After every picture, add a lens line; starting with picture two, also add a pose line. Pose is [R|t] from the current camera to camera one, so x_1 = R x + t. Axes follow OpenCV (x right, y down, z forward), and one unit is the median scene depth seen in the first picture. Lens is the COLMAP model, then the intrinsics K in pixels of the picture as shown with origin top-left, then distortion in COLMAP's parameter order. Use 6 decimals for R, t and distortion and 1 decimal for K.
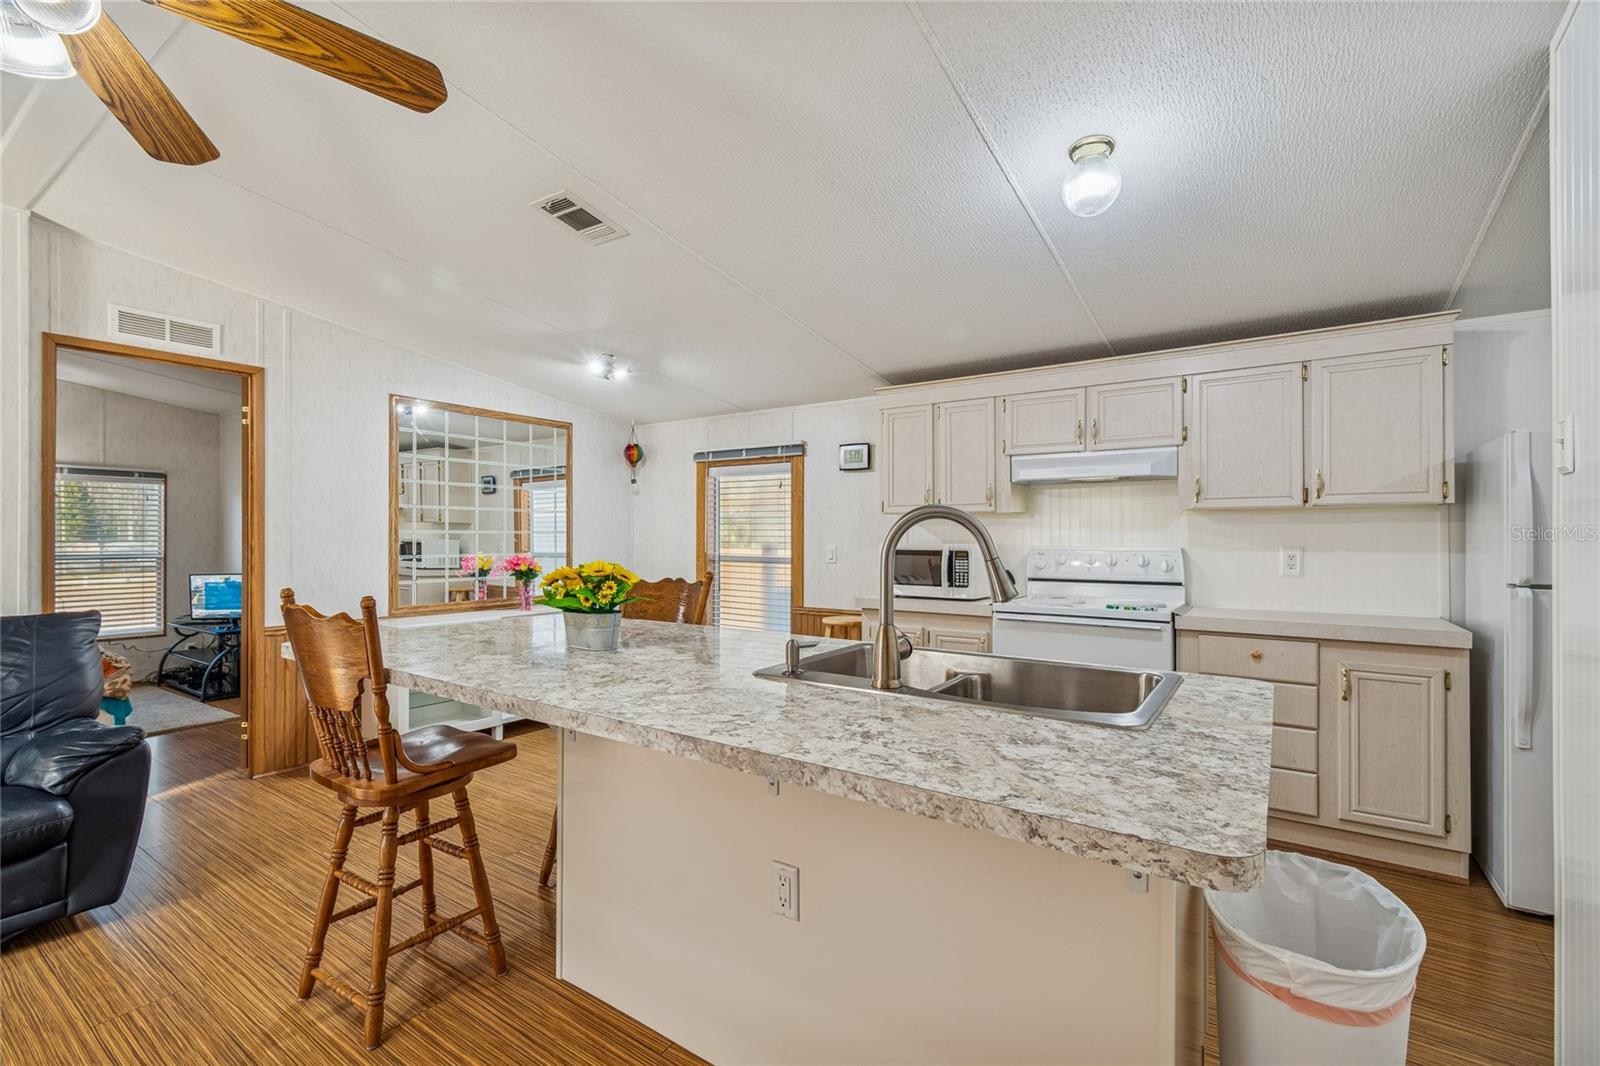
lens RADIAL K [[708.0, 0, 780.0], [0, 708.0, 531.0], [0, 0, 1]] dist [0.008031, -0.001107]
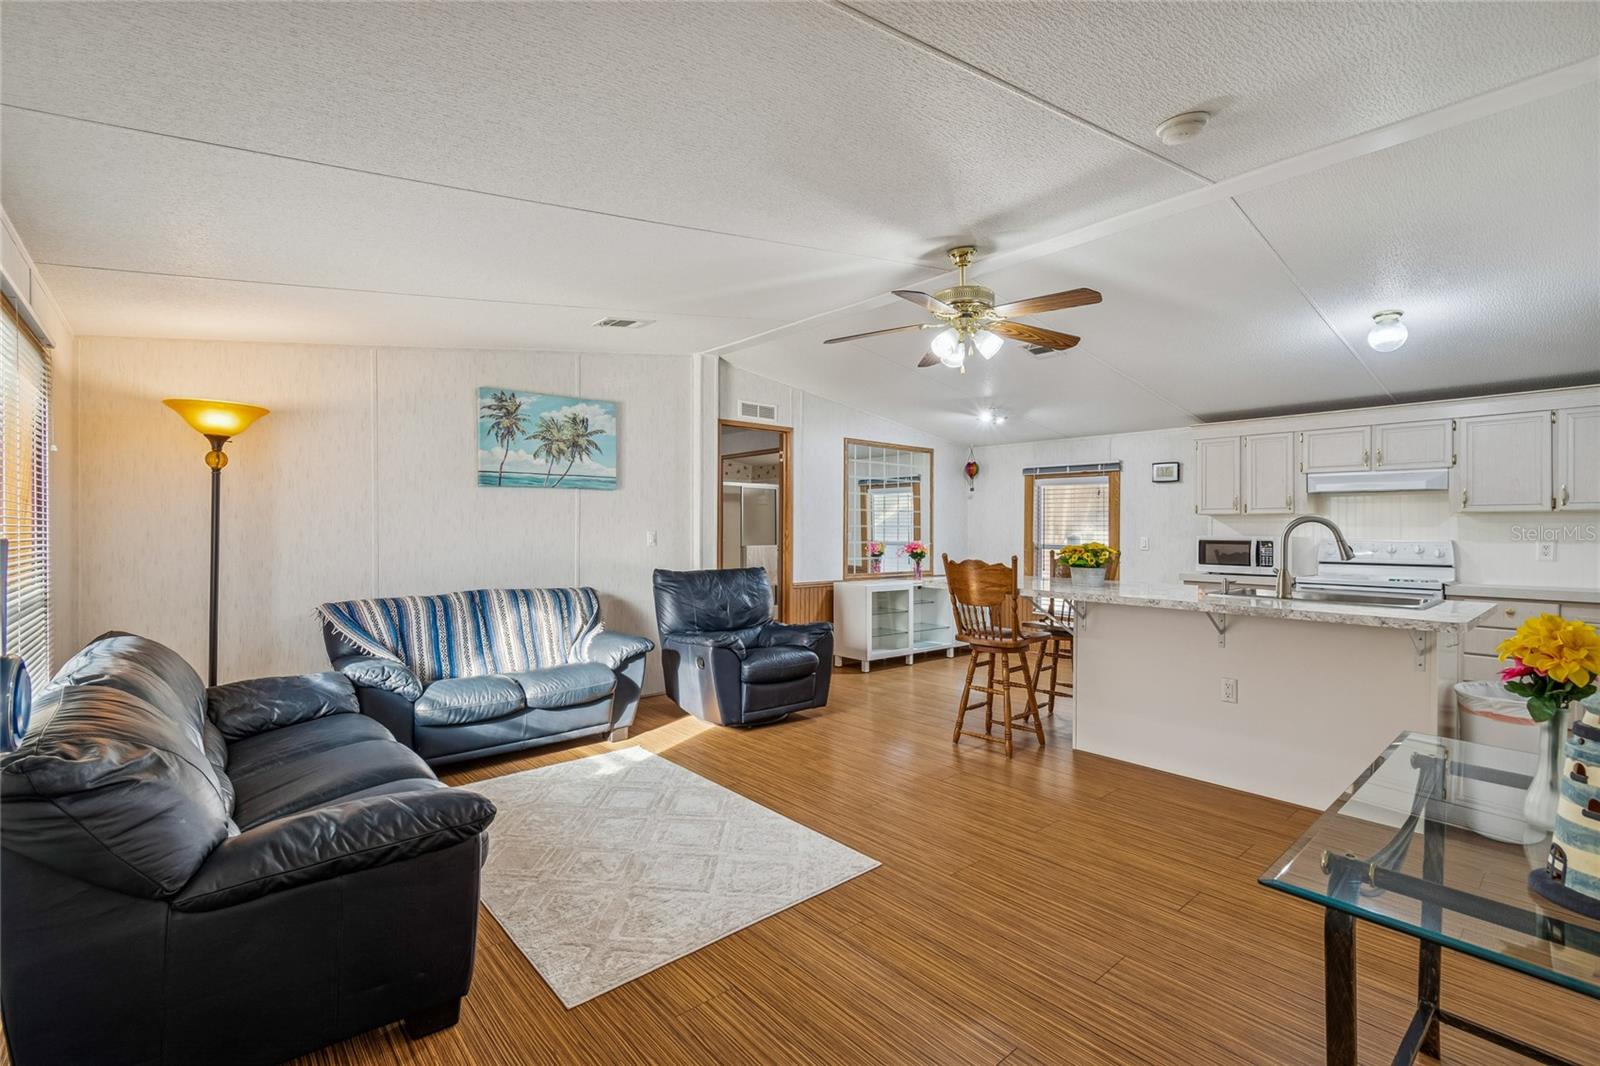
lens RADIAL K [[708.0, 0, 790.6], [0, 708.0, 526.5], [0, 0, 1]] dist [0.008031, -0.001107]
pose [[0.970180, 0.003659, -0.242357, -0.374437], [-0.003183, 0.999992, 0.002356, -0.001913], [0.242363, -0.001514, 0.970184, -0.709285]]
